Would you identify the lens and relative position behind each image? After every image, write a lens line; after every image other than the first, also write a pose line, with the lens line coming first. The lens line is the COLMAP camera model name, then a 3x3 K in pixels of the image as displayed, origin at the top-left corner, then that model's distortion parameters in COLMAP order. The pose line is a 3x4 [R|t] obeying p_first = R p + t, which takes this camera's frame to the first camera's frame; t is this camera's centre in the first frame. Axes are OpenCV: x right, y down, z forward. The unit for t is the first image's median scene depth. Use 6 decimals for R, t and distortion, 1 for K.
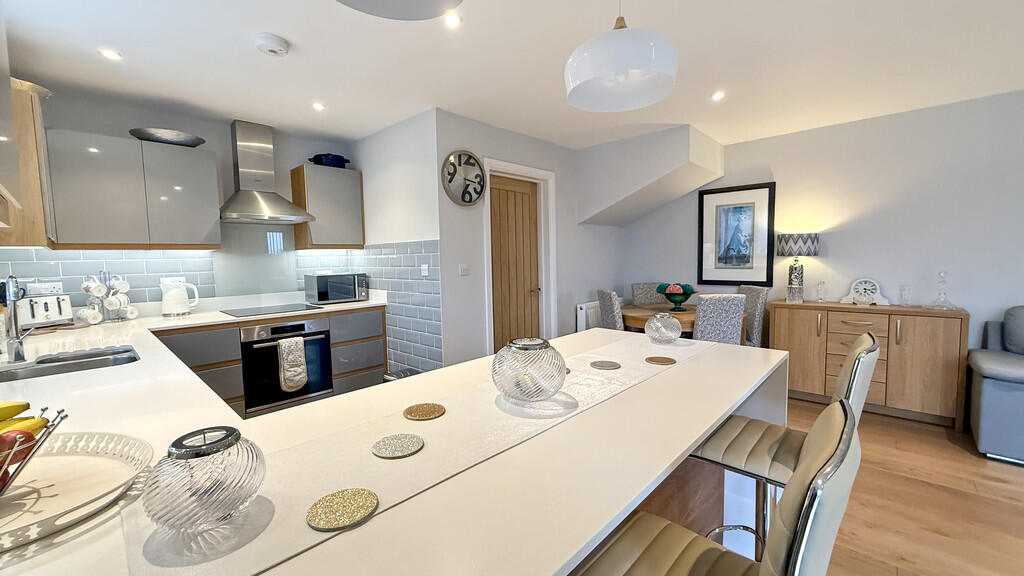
lens RADIAL K [[408.0, 0, 509.1], [0, 408.0, 287.7], [0, 0, 1]] dist [-0.000915, 0.000095]
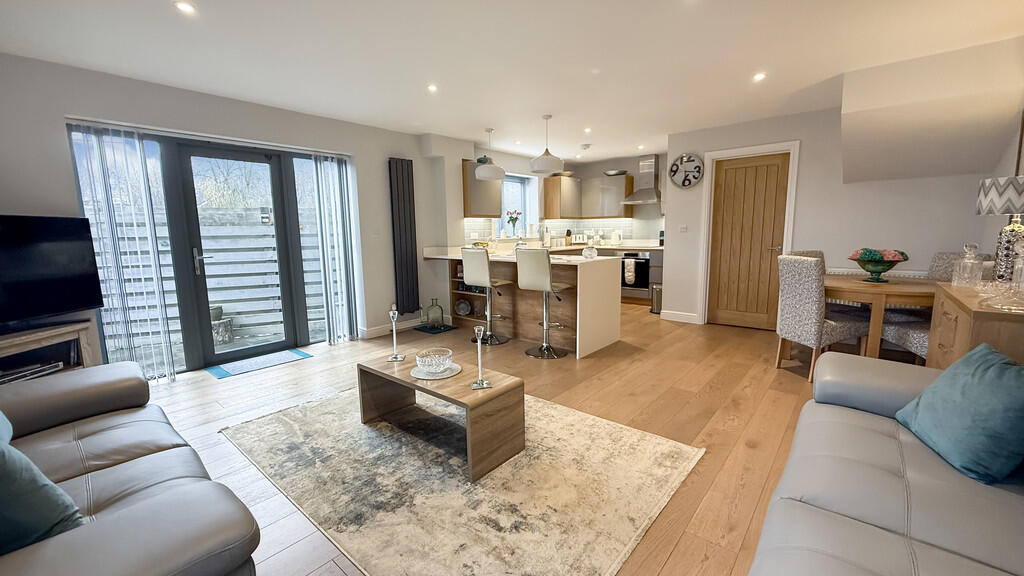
lens RADIAL K [[408.0, 0, 509.1], [0, 408.0, 287.7], [0, 0, 1]] dist [-0.000915, 0.000095]
pose [[0.046284, 0.157914, -0.986368, 1.496320], [-0.062851, 0.985930, 0.154895, -0.019287], [0.996949, 0.054825, 0.055558, 0.236591]]
